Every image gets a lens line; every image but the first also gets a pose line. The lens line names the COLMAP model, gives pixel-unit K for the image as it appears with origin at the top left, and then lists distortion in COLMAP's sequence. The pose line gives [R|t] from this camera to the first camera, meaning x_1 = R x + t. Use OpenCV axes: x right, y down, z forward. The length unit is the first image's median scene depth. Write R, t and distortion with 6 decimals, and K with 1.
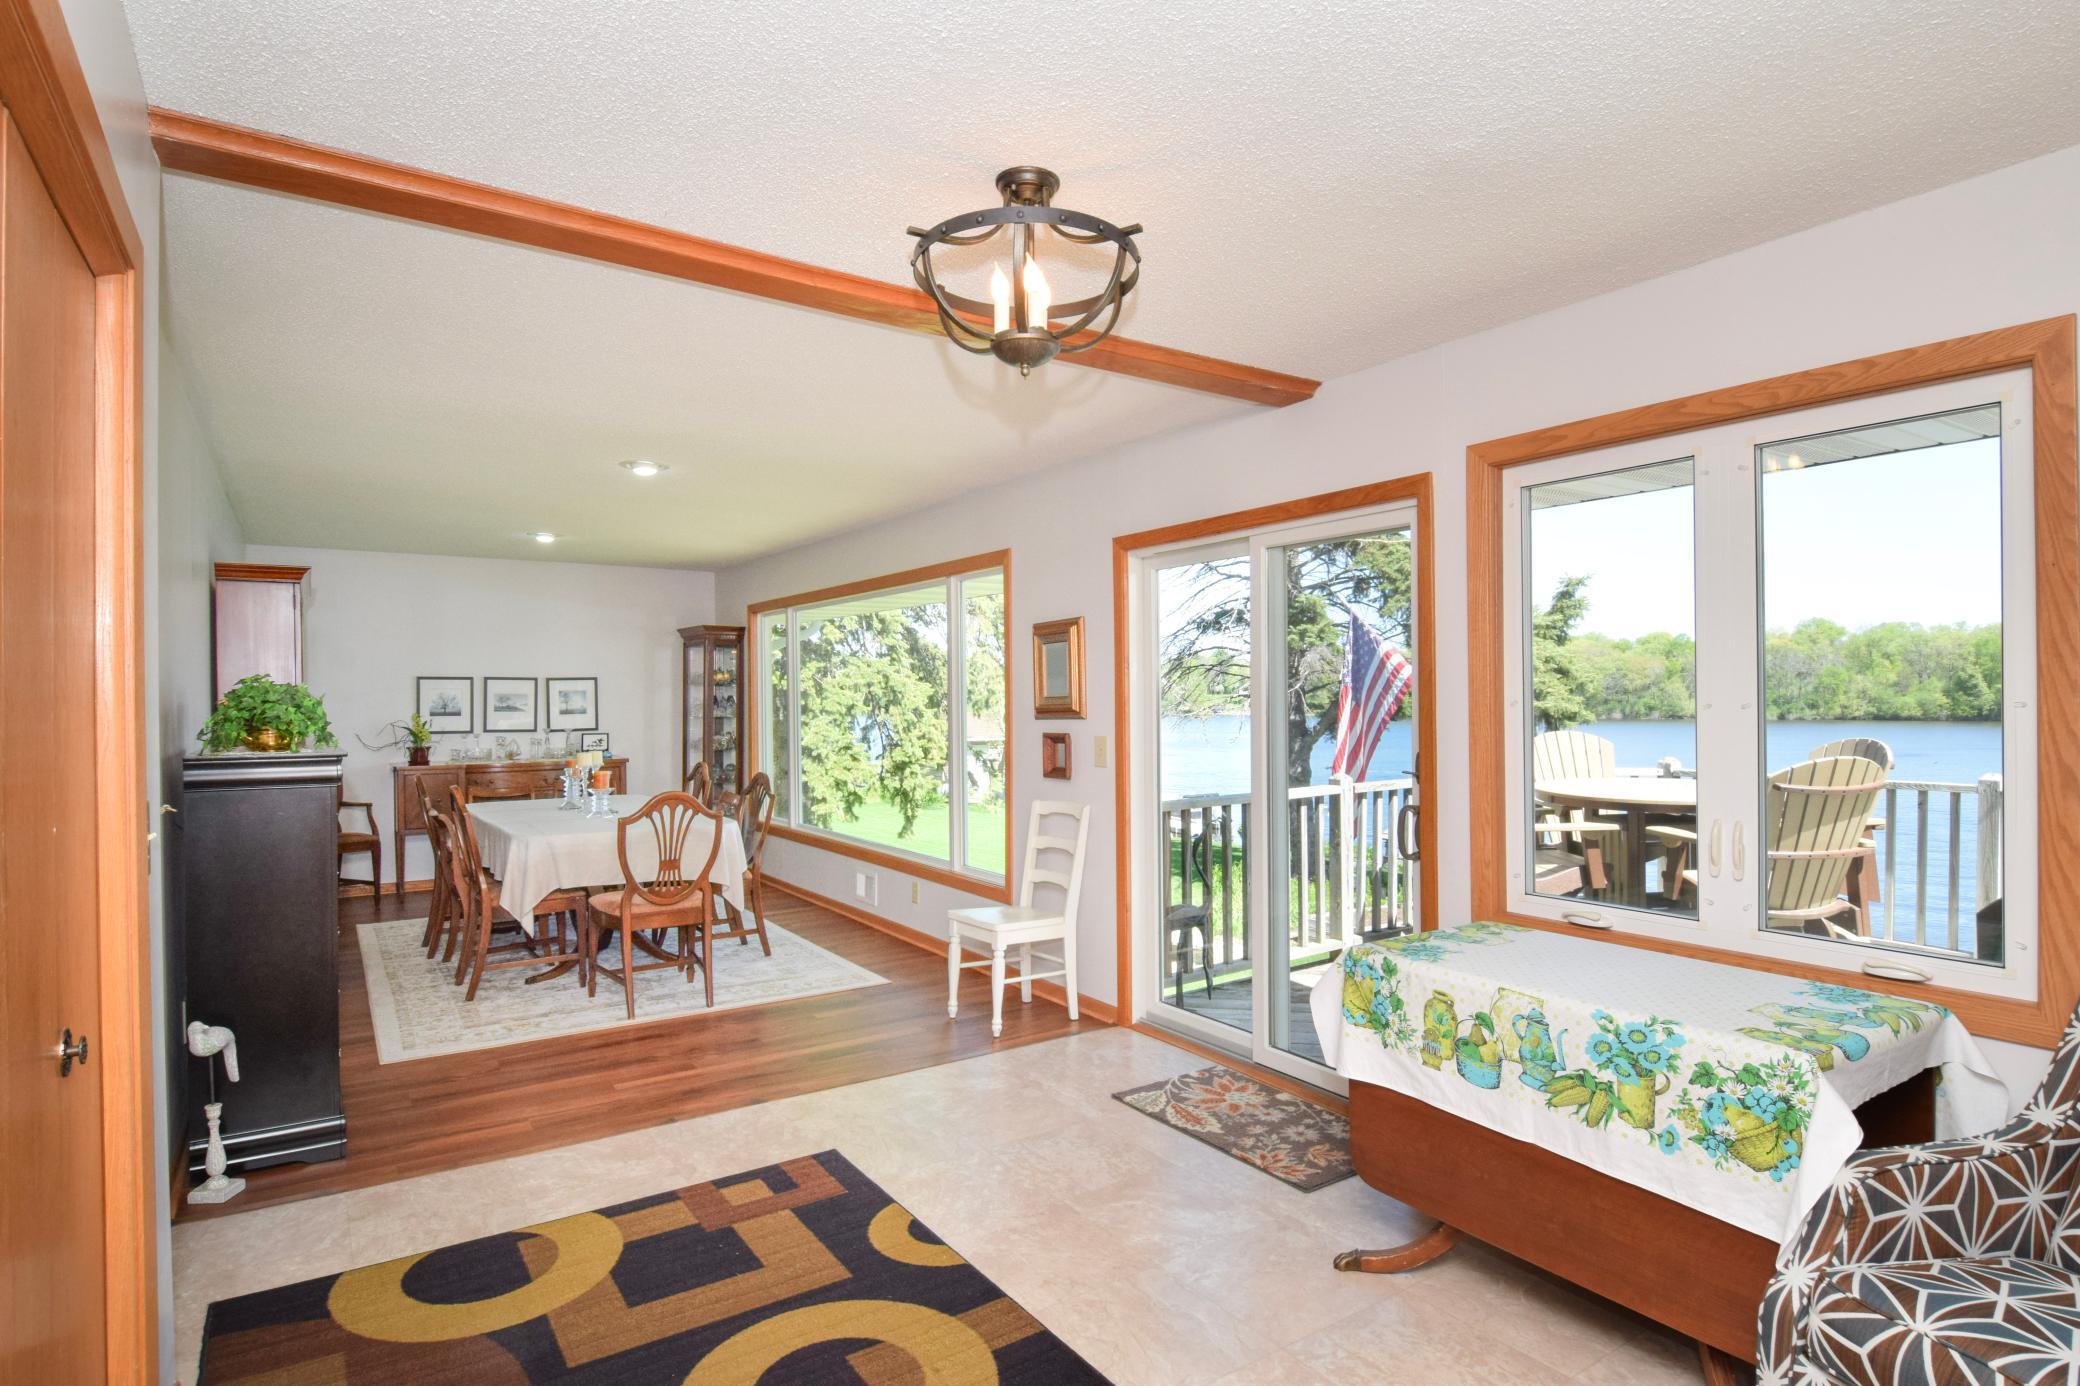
lens RADIAL K [[1084.5, 0, 1029.7], [0, 1084.5, 689.8], [0, 0, 1]] dist [0.001346, -0.009733]
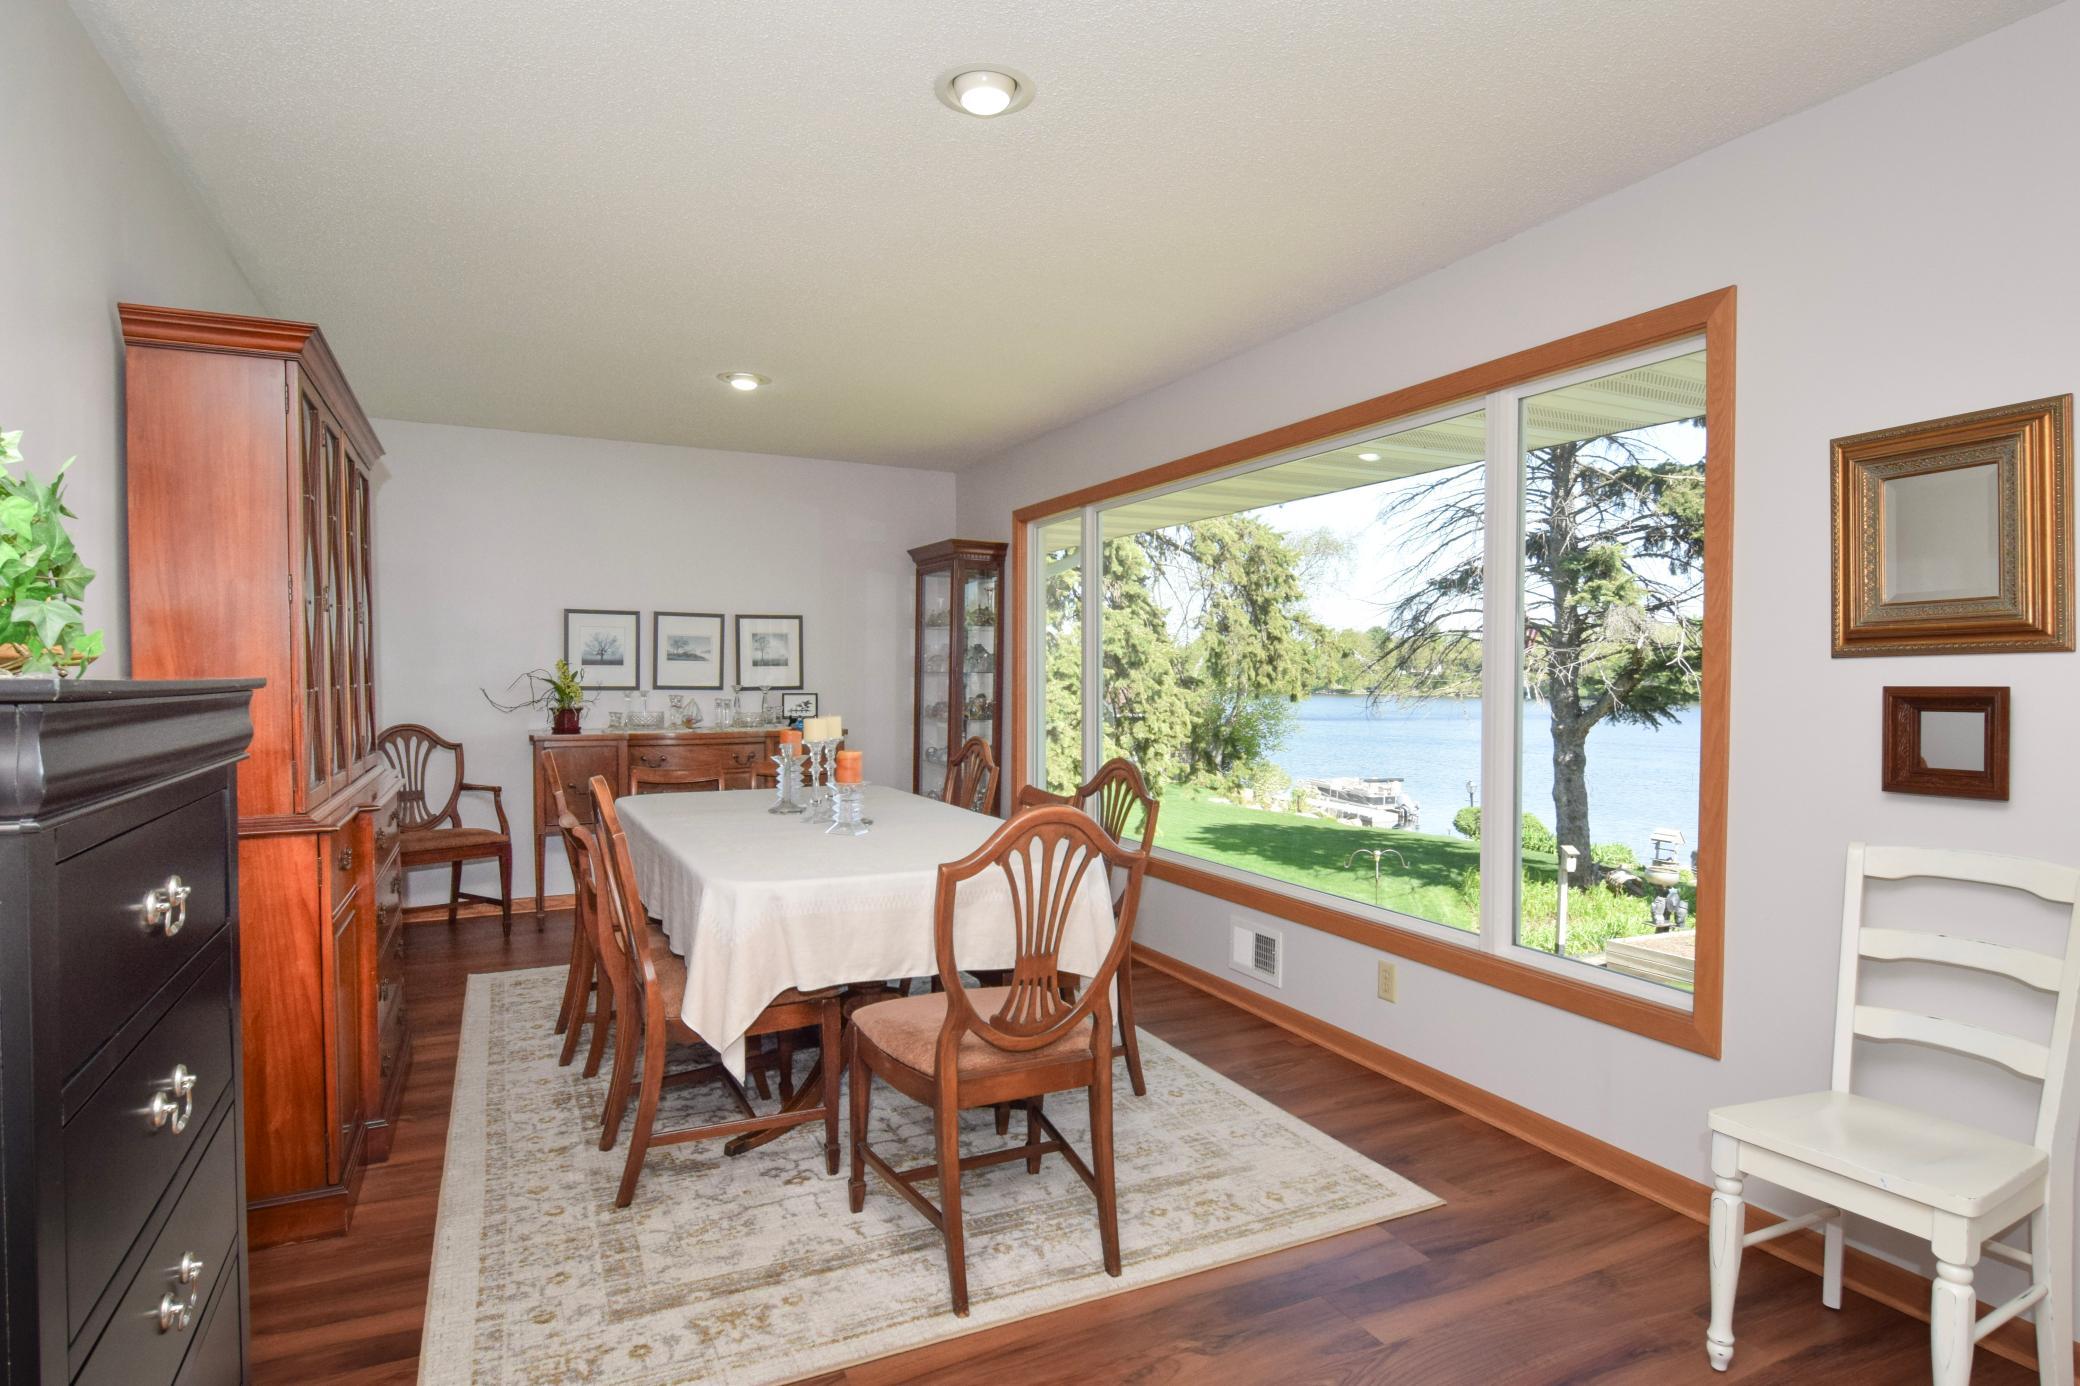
lens RADIAL K [[1084.5, 0, 1016.4], [0, 1084.5, 686.0], [0, 0, 1]] dist [0.001346, -0.009733]
pose [[0.989571, 0.012696, -0.143486, -0.176635], [-0.009988, 0.999758, 0.019583, 0.022521], [0.143700, -0.017946, 0.989459, 0.352035]]
